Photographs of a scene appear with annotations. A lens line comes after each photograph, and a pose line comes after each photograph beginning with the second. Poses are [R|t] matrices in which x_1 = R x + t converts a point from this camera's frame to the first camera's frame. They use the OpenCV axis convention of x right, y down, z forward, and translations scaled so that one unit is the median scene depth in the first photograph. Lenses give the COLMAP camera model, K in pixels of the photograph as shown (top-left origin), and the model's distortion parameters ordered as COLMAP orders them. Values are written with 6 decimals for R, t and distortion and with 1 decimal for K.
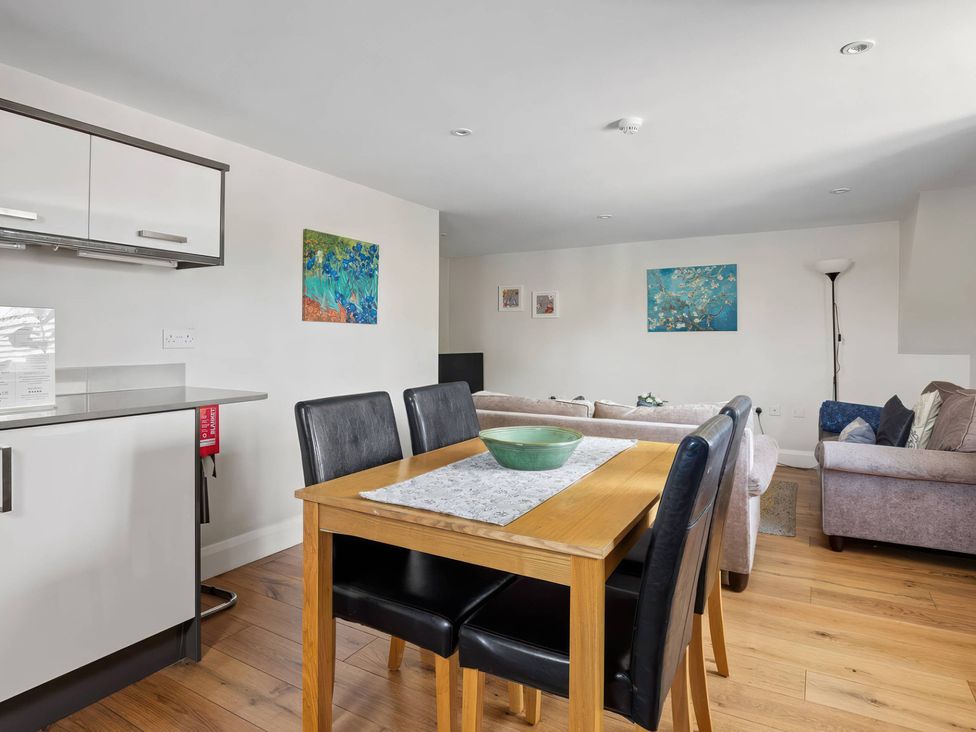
lens RADIAL K [[566.5, 0, 485.6], [0, 566.5, 344.9], [0, 0, 1]] dist [-0.024121, 0.000281]
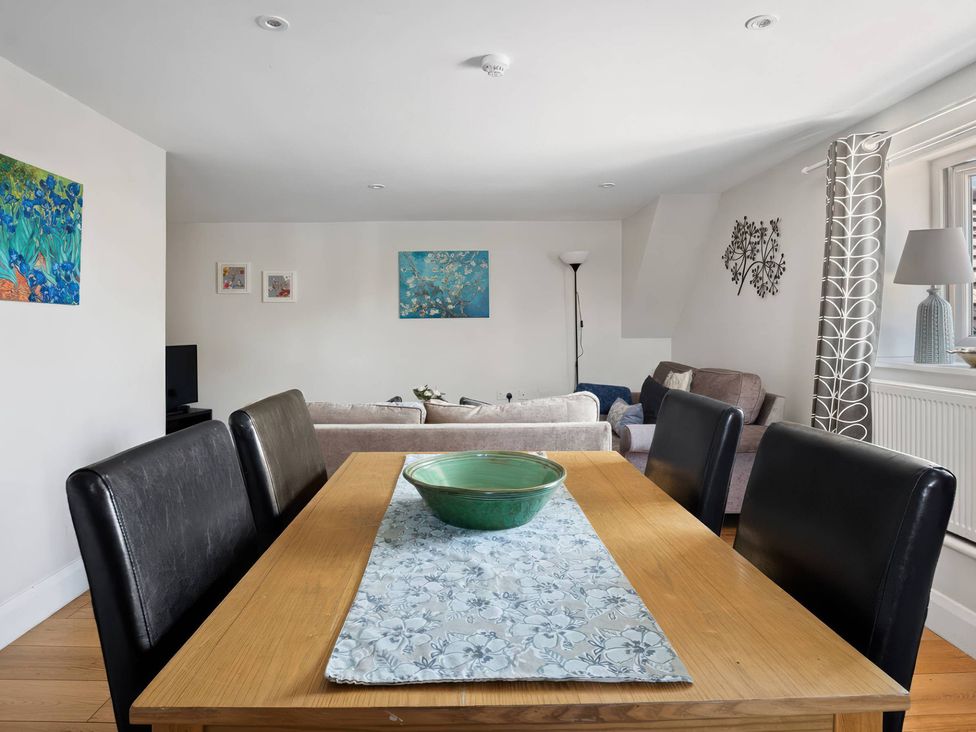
lens RADIAL K [[565.0, 0, 468.8], [0, 565.0, 329.7], [0, 0, 1]] dist [-0.025105, 0.001771]
pose [[0.861688, -0.007974, 0.507376, -0.129153], [0.010833, 0.999938, -0.002683, -0.001476], [-0.507323, 0.007808, 0.861720, 0.211702]]
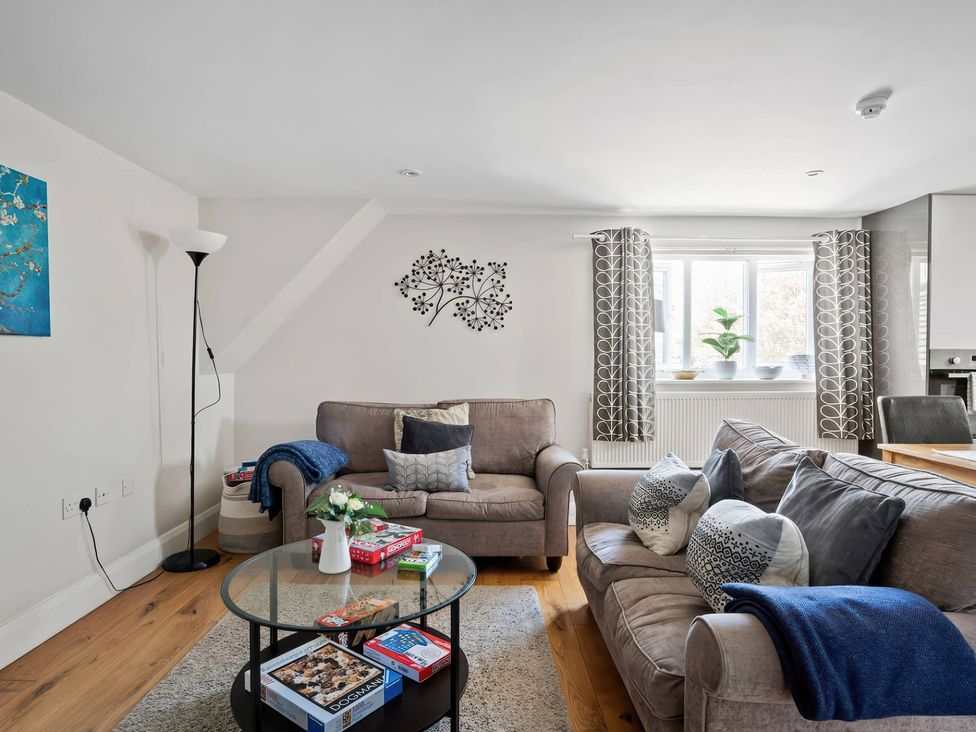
lens RADIAL K [[574.3, 0, 487.7], [0, 574.3, 378.5], [0, 0, 1]] dist [-0.000505, 0.000028]
pose [[-0.497603, -0.037201, 0.866607, -0.149399], [0.008829, 0.998811, 0.047946, -0.015465], [-0.867360, 0.031509, -0.496683, 1.273372]]
